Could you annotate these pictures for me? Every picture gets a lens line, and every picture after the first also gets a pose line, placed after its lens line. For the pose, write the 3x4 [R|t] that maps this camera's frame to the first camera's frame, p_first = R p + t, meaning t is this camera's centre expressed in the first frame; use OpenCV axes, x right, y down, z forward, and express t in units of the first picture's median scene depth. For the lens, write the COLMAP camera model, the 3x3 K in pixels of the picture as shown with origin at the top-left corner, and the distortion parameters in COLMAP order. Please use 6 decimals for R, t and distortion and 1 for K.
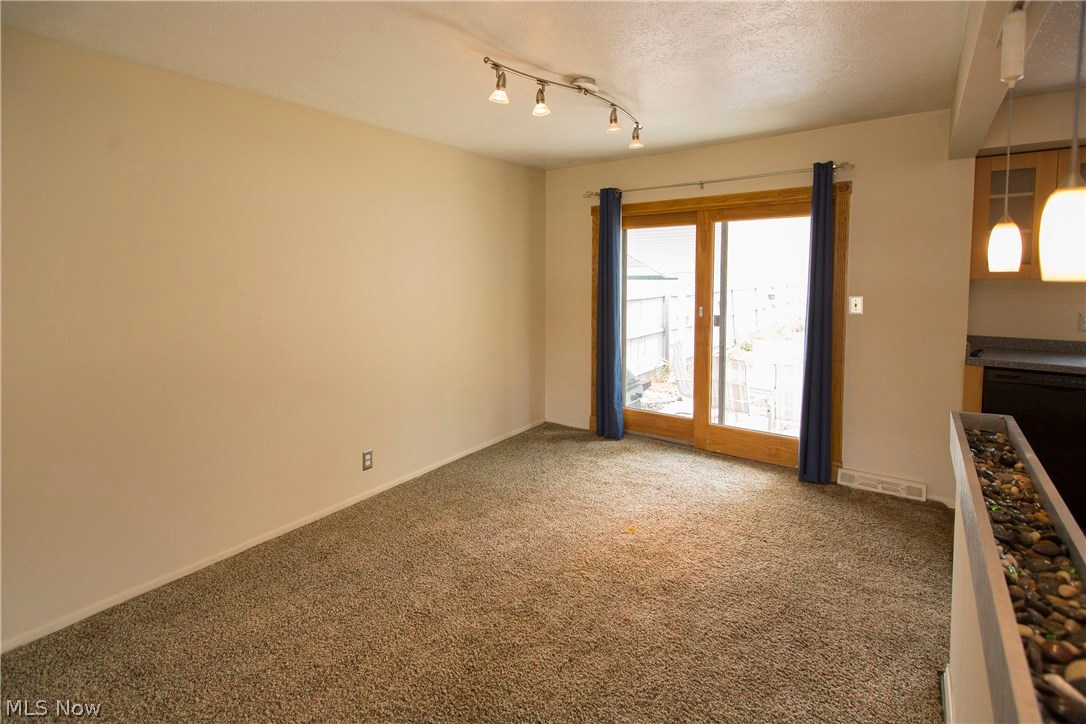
lens RADIAL K [[493.8, 0, 543.9], [0, 493.8, 289.7], [0, 0, 1]] dist [0.002551, -0.000736]
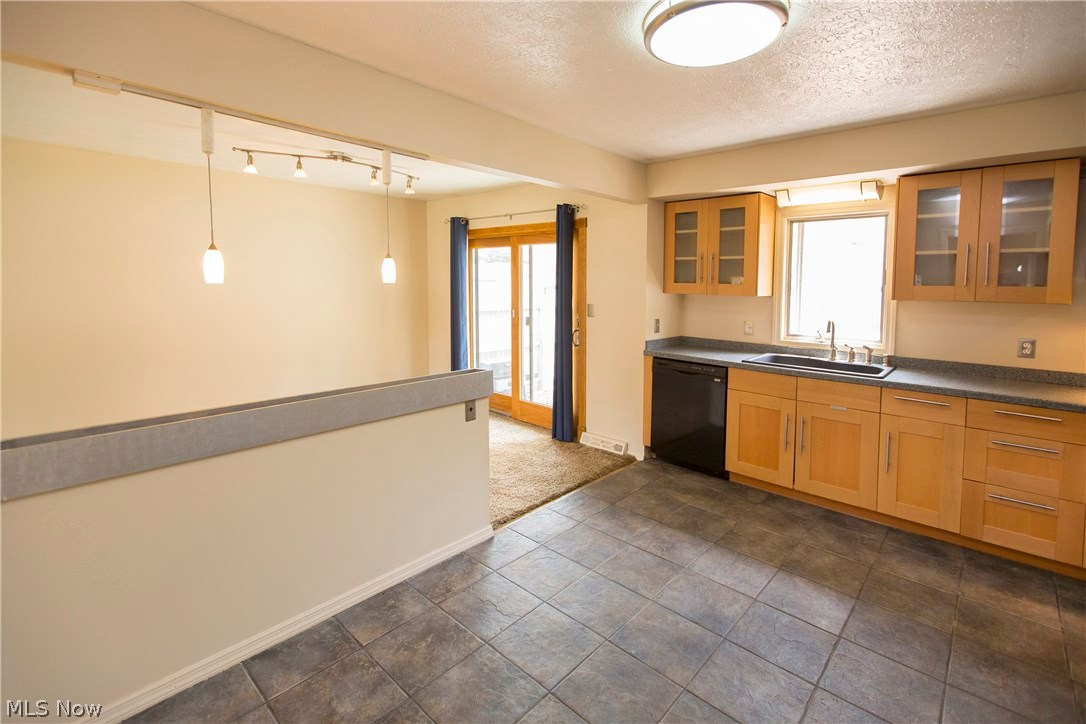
lens RADIAL K [[482.8, 0, 569.7], [0, 482.8, 309.0], [0, 0, 1]] dist [-0.000112, -0.000033]
pose [[0.996169, 0.031344, -0.081638, 0.613434], [-0.029807, 0.999356, 0.019978, 0.002876], [0.082212, -0.017468, 0.996462, -0.282124]]
